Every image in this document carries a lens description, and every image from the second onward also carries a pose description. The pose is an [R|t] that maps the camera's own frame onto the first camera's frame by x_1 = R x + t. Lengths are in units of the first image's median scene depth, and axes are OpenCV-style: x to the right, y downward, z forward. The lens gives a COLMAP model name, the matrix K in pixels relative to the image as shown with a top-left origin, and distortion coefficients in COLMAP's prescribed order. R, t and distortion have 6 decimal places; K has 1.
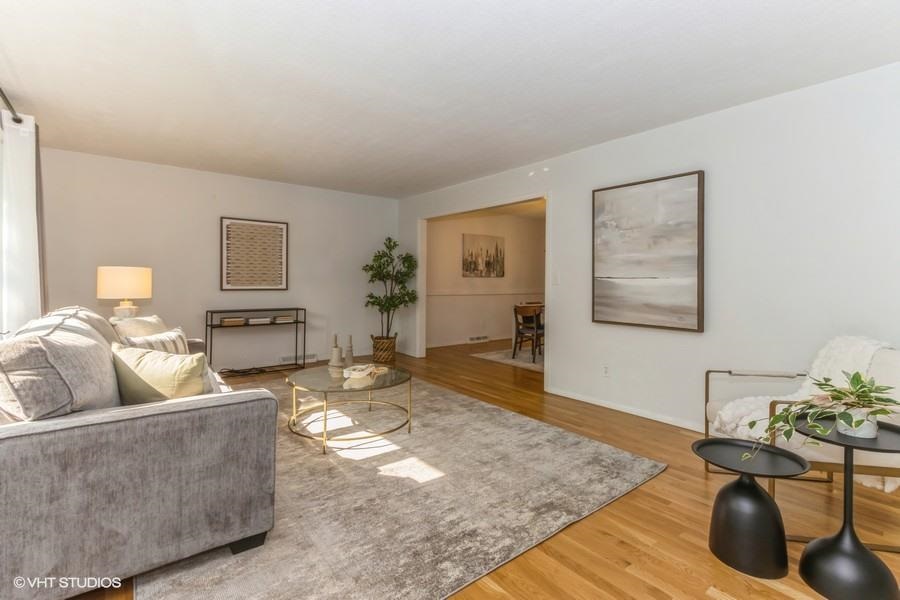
lens RADIAL K [[417.1, 0, 446.7], [0, 417.1, 289.0], [0, 0, 1]] dist [0.001355, 0.000474]
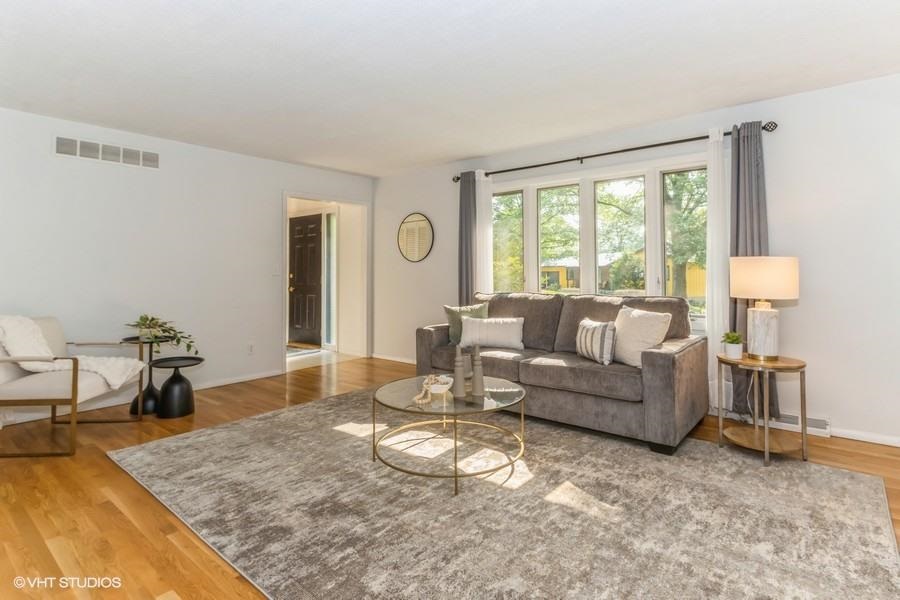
lens RADIAL K [[463.6, 0, 447.5], [0, 463.6, 251.4], [0, 0, 1]] dist [0.000385, -0.000090]
pose [[-0.977953, -0.013241, -0.208407, -0.029121], [-0.007597, 0.999583, -0.027859, -0.030560], [0.208689, -0.025661, -0.977645, 1.560112]]
